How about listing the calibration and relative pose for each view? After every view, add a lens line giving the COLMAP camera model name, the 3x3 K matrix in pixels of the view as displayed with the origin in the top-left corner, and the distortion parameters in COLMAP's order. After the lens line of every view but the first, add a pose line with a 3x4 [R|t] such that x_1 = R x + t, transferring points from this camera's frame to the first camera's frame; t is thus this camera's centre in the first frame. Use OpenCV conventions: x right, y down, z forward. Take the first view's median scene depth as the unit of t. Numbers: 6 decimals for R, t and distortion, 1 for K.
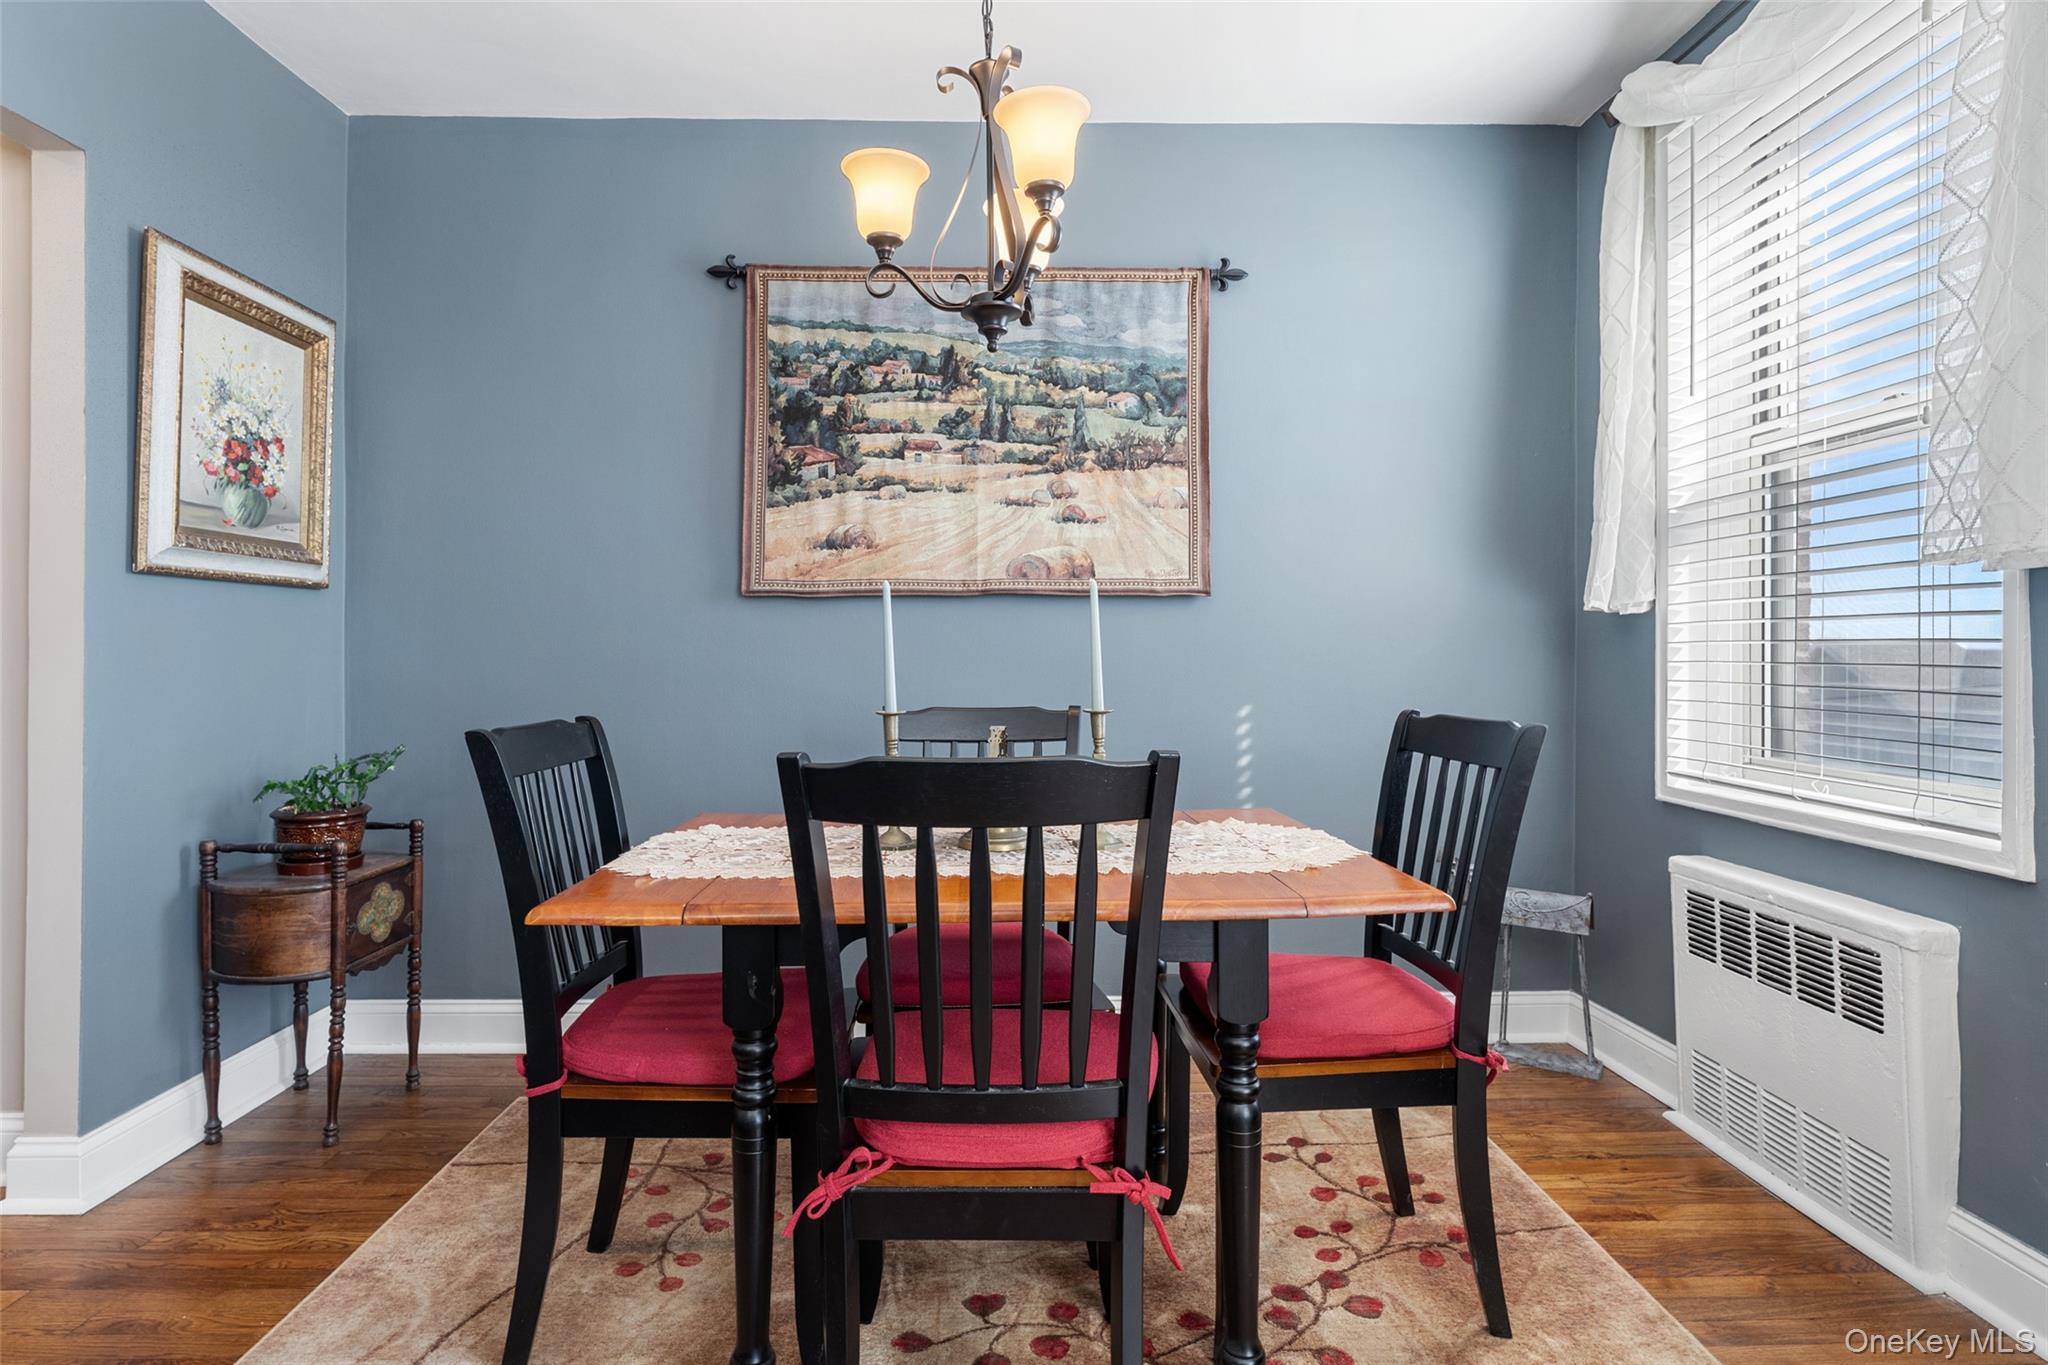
lens RADIAL K [[990.5, 0, 1012.2], [0, 990.5, 644.8], [0, 0, 1]] dist [0.000179, 0.000110]
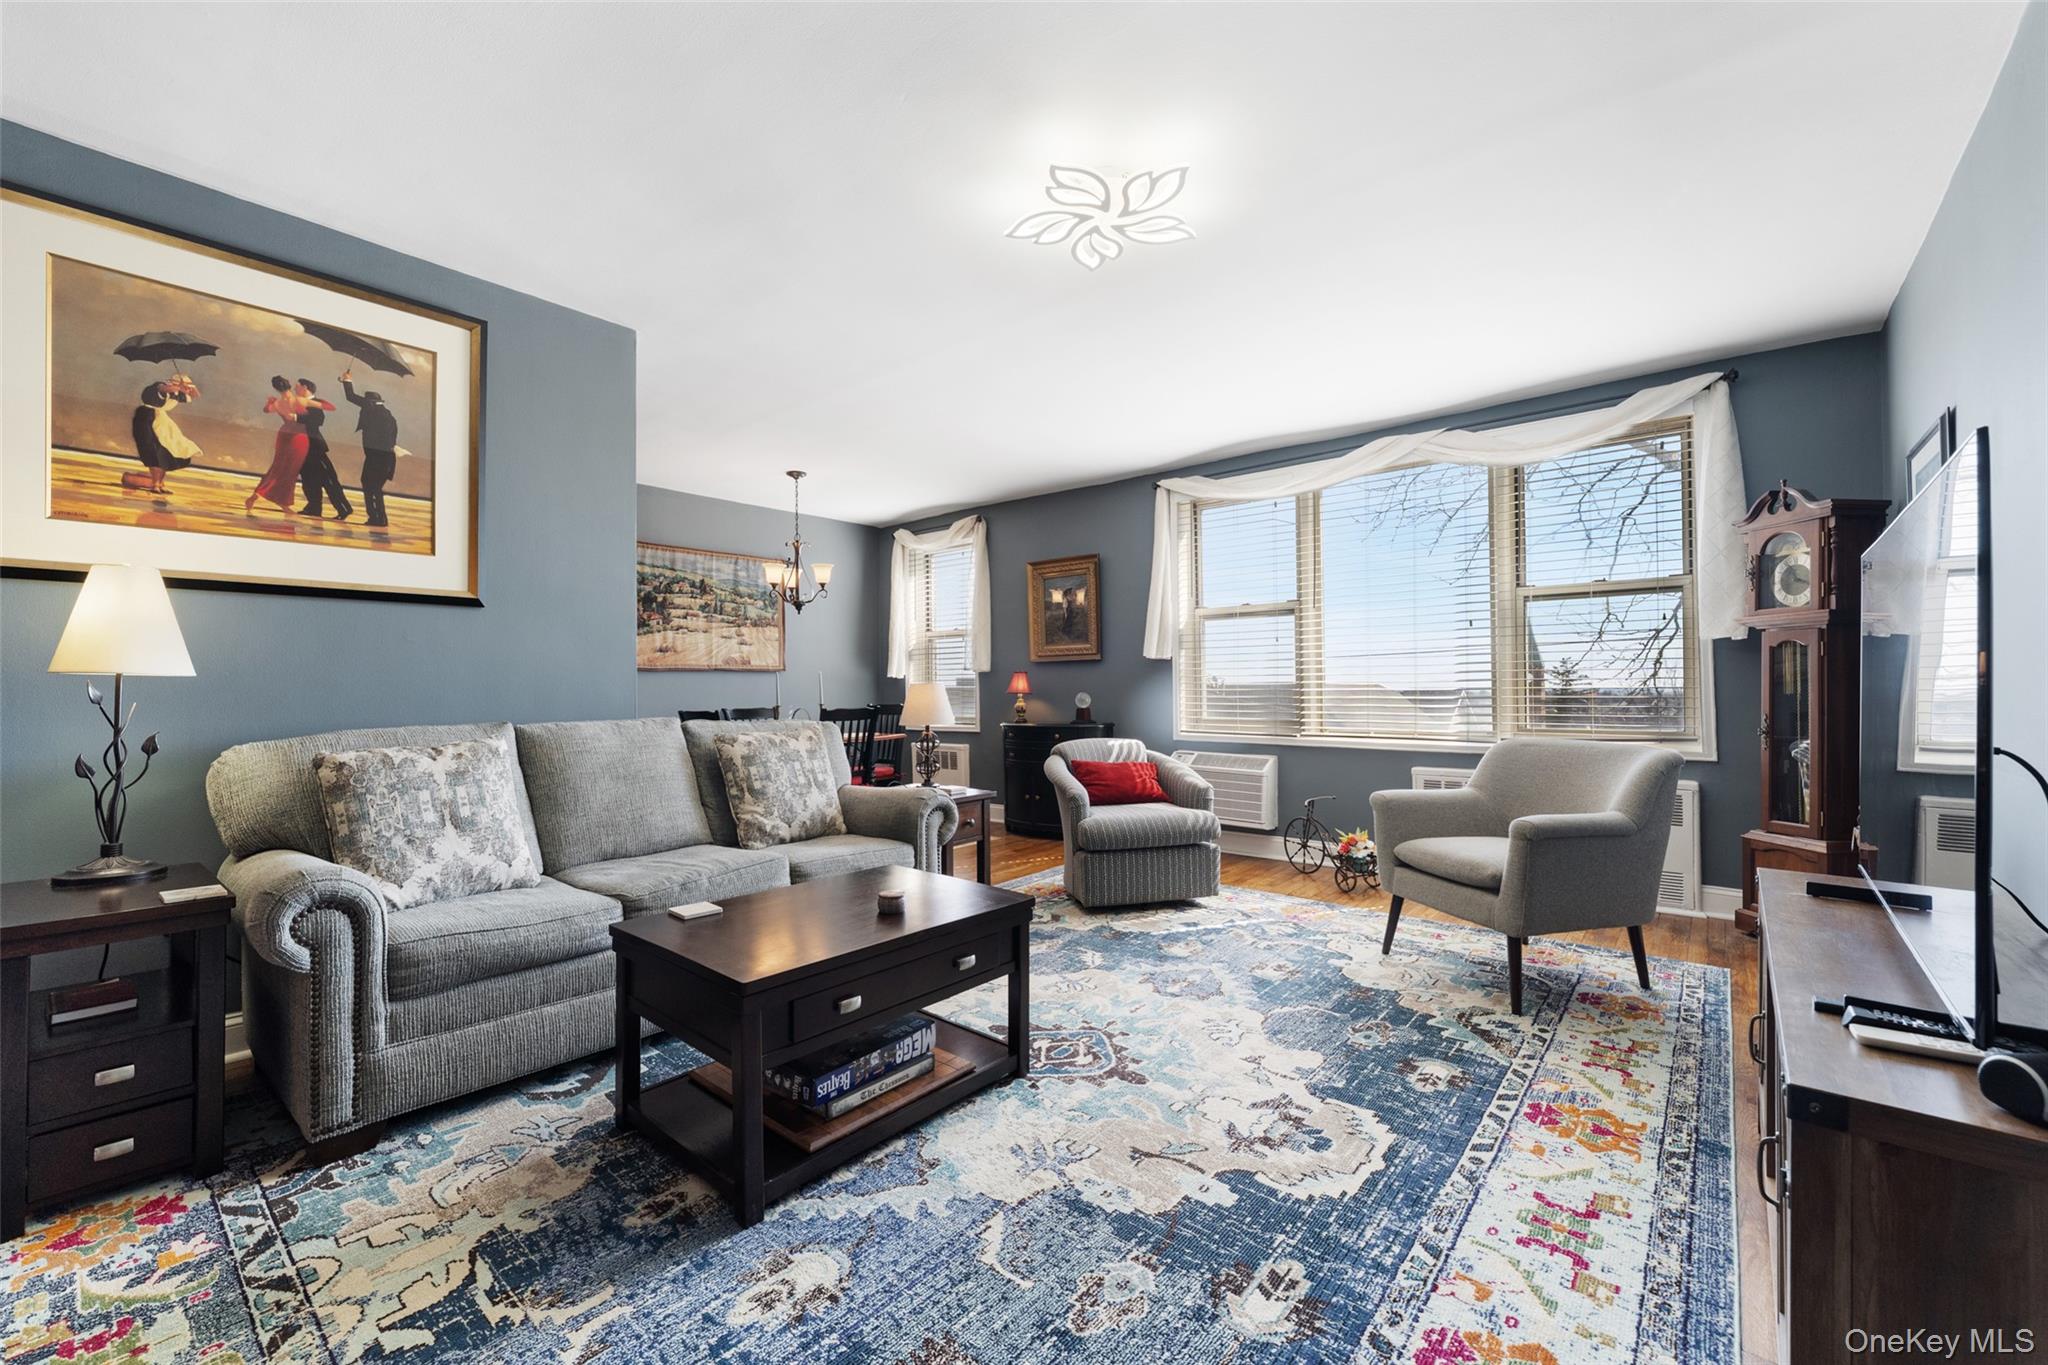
lens RADIAL K [[848.3, 0, 1017.0], [0, 848.3, 680.0], [0, 0, 1]] dist [-0.002731, -0.000034]
pose [[0.651827, -0.000260, 0.758367, -1.392902], [0.004566, 0.999983, -0.003582, -0.011968], [-0.758354, 0.005797, 0.651817, -1.290011]]
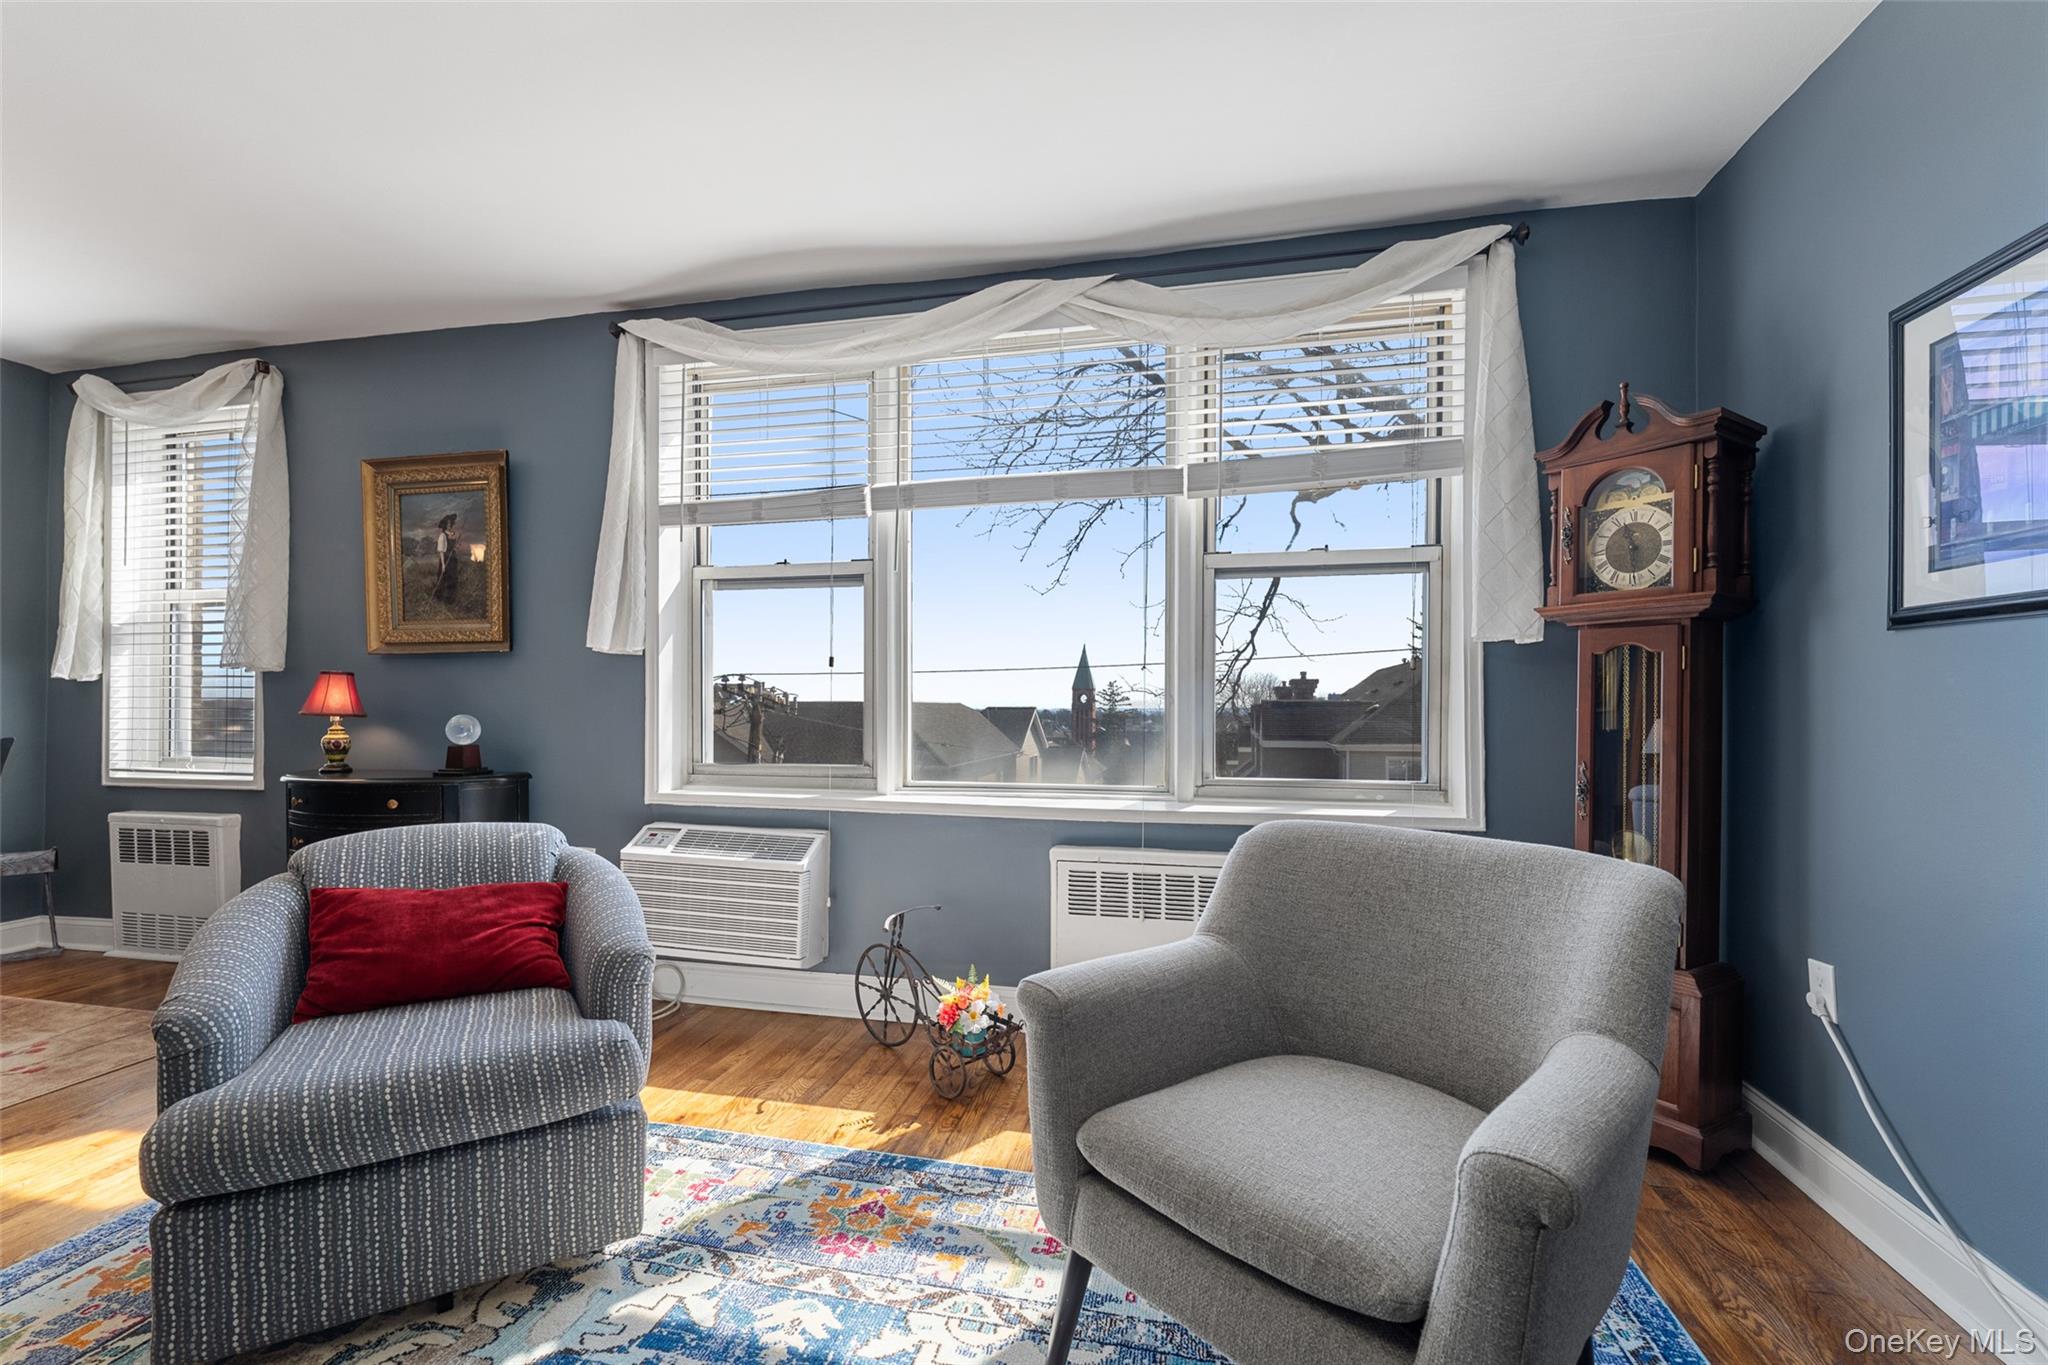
lens RADIAL K [[885.6, 0, 1027.8], [0, 885.6, 702.8], [0, 0, 1]] dist [-0.002049, -0.000436]
pose [[0.225686, 0.000005, 0.974200, -0.506148], [-0.010073, 0.999947, 0.002328, -0.013161], [-0.974148, -0.010339, 0.225674, -0.950012]]
